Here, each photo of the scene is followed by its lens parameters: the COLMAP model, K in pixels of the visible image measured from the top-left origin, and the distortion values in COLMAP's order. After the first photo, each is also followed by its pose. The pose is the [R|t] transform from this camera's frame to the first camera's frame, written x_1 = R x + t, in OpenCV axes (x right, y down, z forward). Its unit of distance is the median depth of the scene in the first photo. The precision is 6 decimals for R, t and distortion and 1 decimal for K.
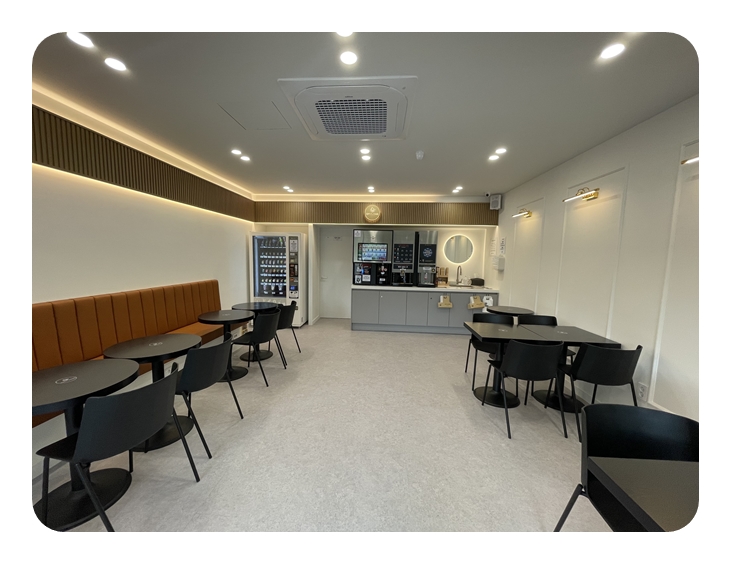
lens RADIAL K [[270.9, 0, 365.5], [0, 270.9, 282.0], [0, 0, 1]] dist [0.000593, -0.000027]
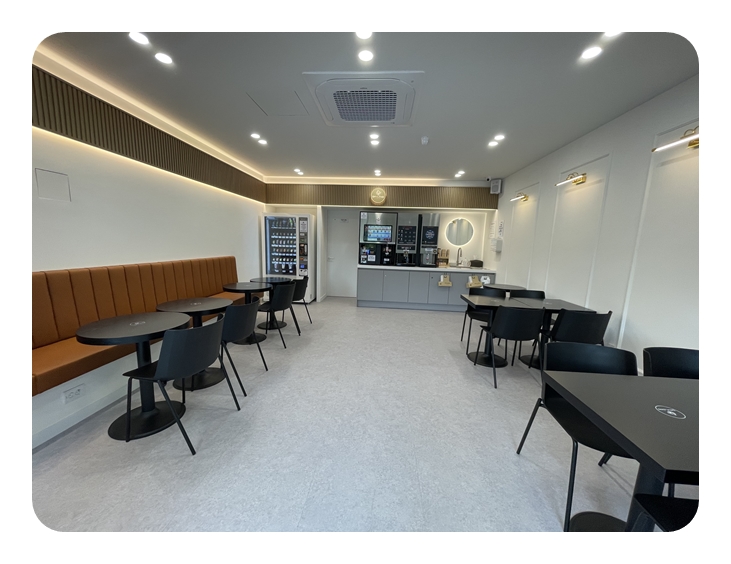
lens RADIAL K [[270.9, 0, 365.5], [0, 270.9, 282.0], [0, 0, 1]] dist [0.000593, -0.000027]
pose [[0.999900, 0.013065, -0.005444, -0.021096], [-0.012778, 0.998676, 0.049829, 0.041221], [0.006088, -0.049754, 0.998743, -0.101192]]
